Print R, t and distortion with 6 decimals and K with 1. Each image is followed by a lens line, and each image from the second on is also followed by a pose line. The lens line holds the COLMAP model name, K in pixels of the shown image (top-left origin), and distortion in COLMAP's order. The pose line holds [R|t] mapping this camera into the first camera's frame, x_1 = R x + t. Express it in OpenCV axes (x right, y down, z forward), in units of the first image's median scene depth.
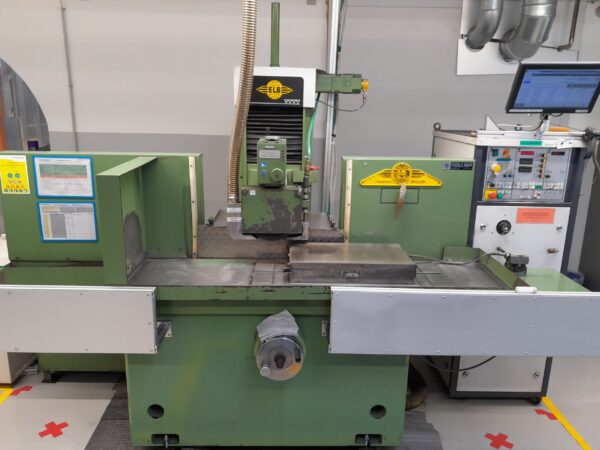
lens RADIAL K [[476.7, 0, 299.7], [0, 476.7, 221.7], [0, 0, 1]] dist [0.009383, -0.037629]
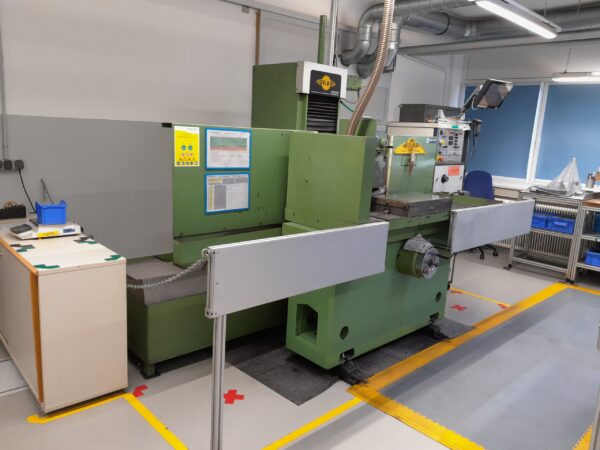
lens RADIAL K [[476.7, 0, 298.8], [0, 476.7, 223.6], [0, 0, 1]] dist [0.009383, -0.037629]
pose [[0.742646, -0.111809, 0.660284, -1.073249], [0.121637, 0.992085, 0.031185, 0.054541], [-0.658545, 0.057156, 0.750368, 0.113545]]
